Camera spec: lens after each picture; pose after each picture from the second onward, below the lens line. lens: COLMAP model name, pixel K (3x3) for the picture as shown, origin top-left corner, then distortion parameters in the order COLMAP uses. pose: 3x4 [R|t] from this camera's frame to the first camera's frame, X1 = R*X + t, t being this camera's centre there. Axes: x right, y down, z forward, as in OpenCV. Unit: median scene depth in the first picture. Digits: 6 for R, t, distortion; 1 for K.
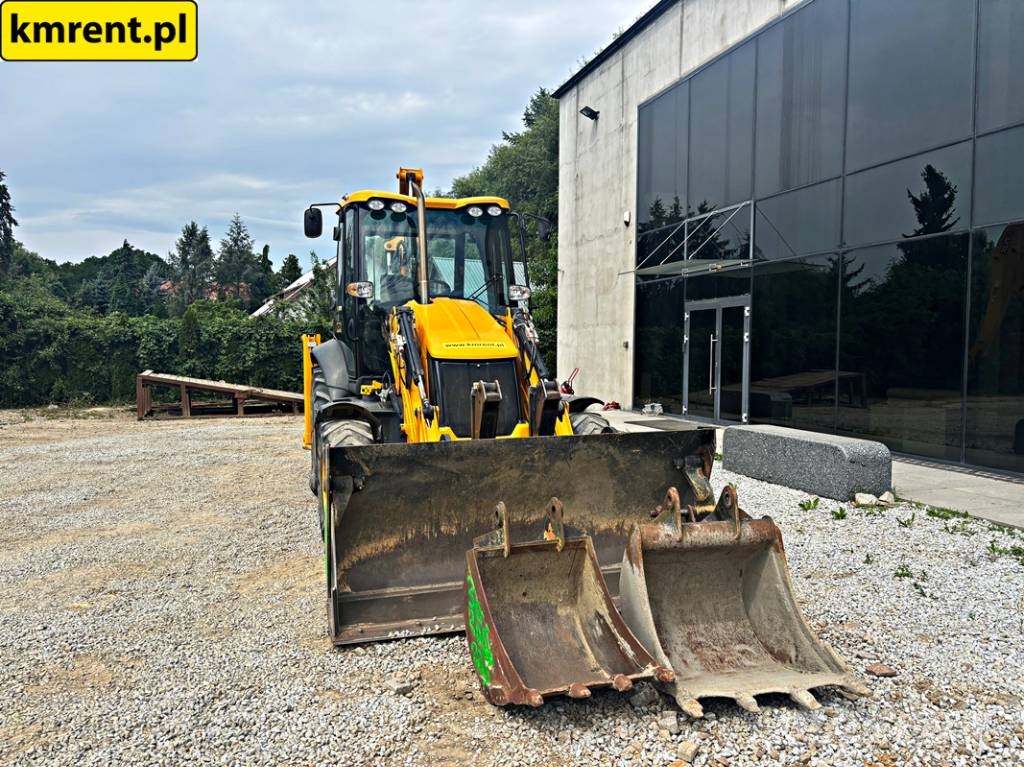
lens RADIAL K [[778.7, 0, 520.7], [0, 778.7, 382.9], [0, 0, 1]] dist [0.039434, -0.043792]
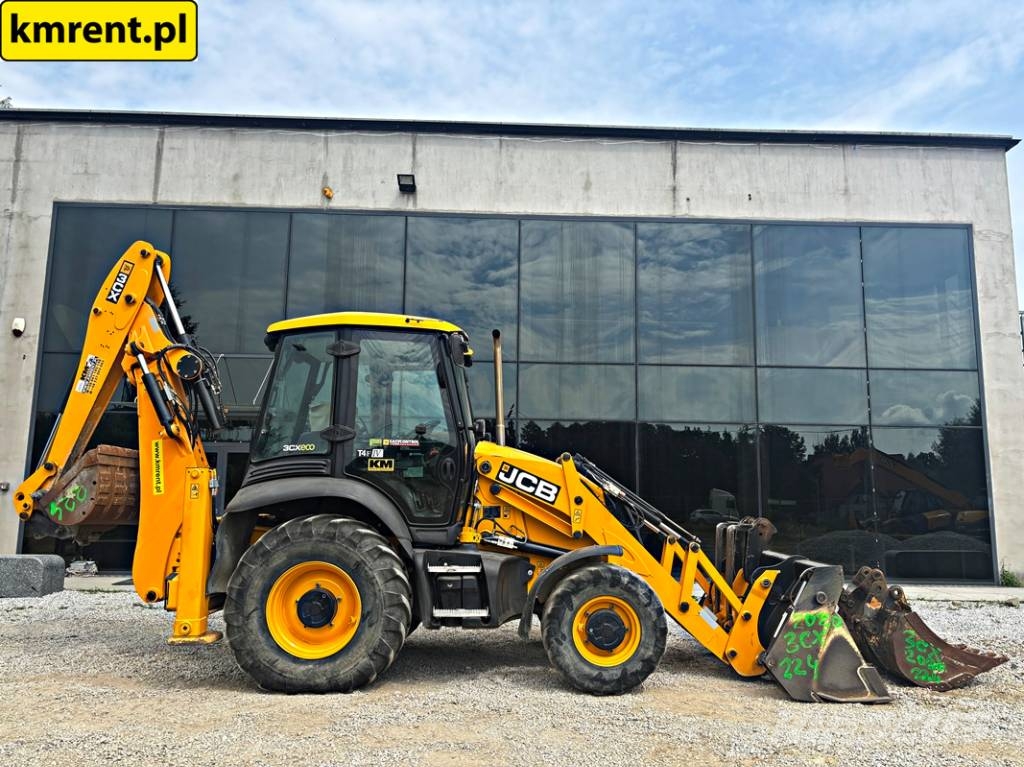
lens RADIAL K [[778.7, 0, 520.7], [0, 778.7, 382.9], [0, 0, 1]] dist [0.039434, -0.043792]
pose [[0.287628, 0.146061, 0.946539, -1.066458], [0.032454, 0.986249, -0.162051, -0.020329], [-0.957192, 0.077329, 0.278933, 0.674716]]
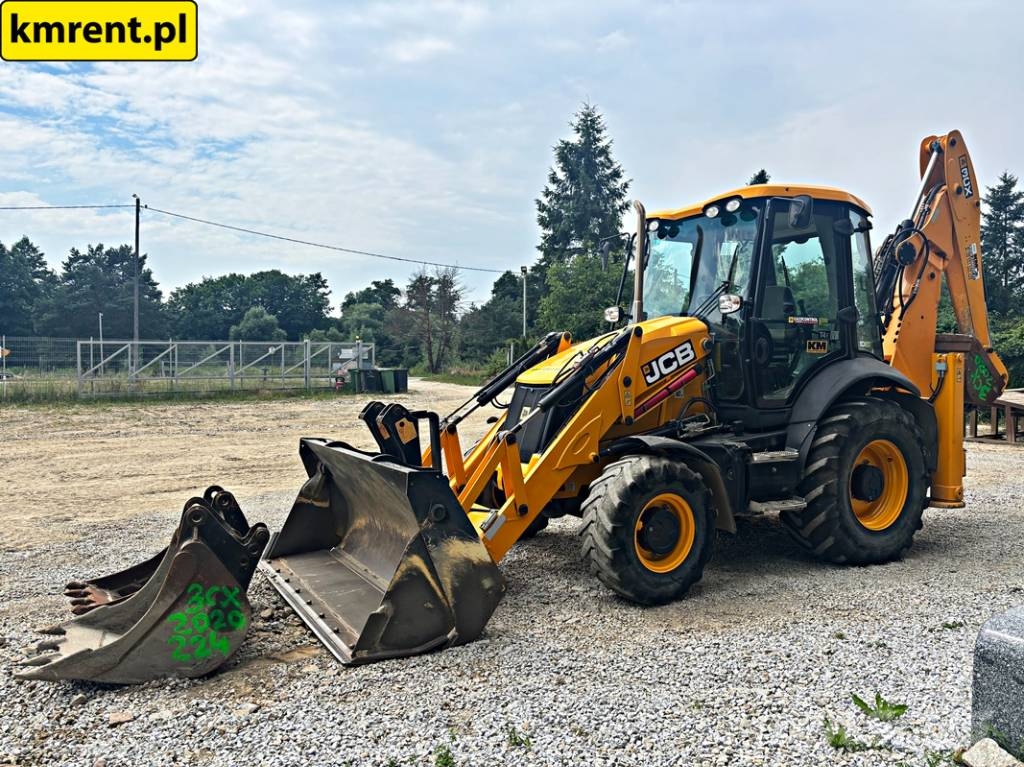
lens RADIAL K [[779.4, 0, 515.0], [0, 779.4, 381.4], [0, 0, 1]] dist [0.035809, -0.043159]
pose [[0.214489, 0.029619, -0.976277, 0.759360], [-0.045143, 0.998773, 0.020383, -0.044332], [0.975683, 0.039700, 0.215563, 0.635633]]
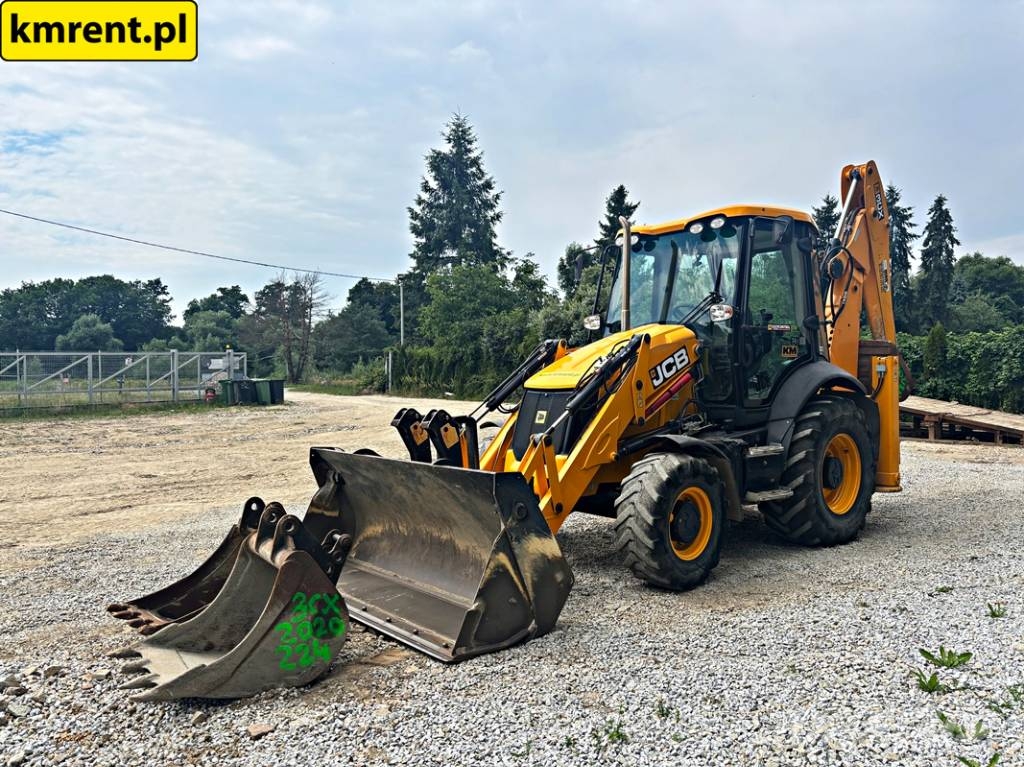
lens RADIAL K [[779.4, 0, 515.0], [0, 779.4, 381.4], [0, 0, 1]] dist [0.035809, -0.043159]
pose [[0.393203, 0.014780, -0.919333, 0.738574], [-0.032020, 0.999484, 0.002374, -0.034675], [0.918894, 0.028503, 0.393474, 0.457659]]
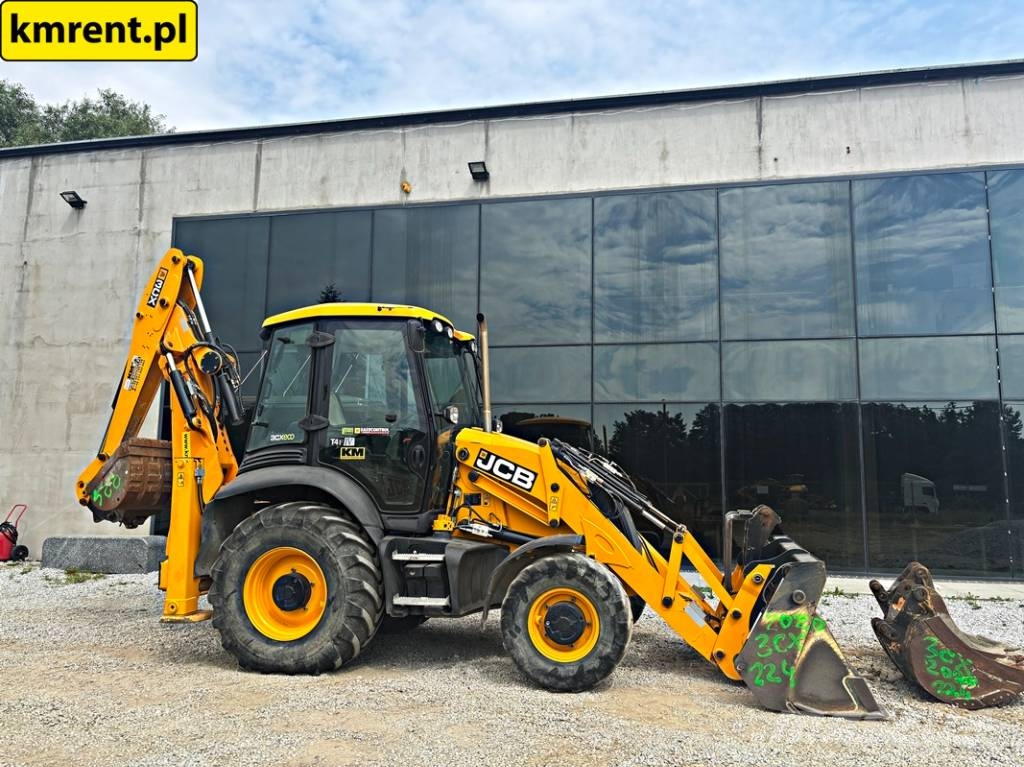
lens RADIAL K [[778.7, 0, 520.7], [0, 778.7, 382.9], [0, 0, 1]] dist [0.039434, -0.043792]
pose [[0.499902, 0.115453, 0.858353, -0.941296], [0.030541, 0.988109, -0.150693, -0.015725], [-0.865544, 0.101547, 0.490431, 0.463136]]
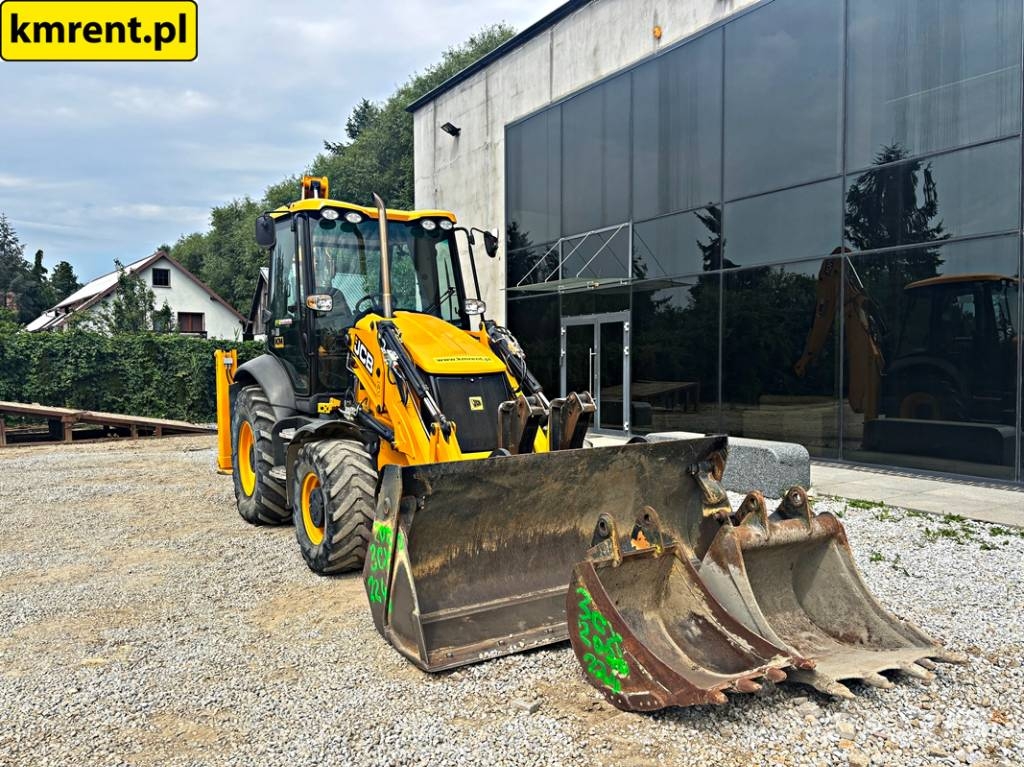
lens RADIAL K [[778.7, 0, 520.7], [0, 778.7, 382.9], [0, 0, 1]] dist [0.039434, -0.043792]
pose [[0.968593, -0.015866, 0.248146, -0.200517], [0.020402, 0.999668, -0.015719, -0.001586], [-0.247814, 0.020288, 0.968595, 0.019502]]
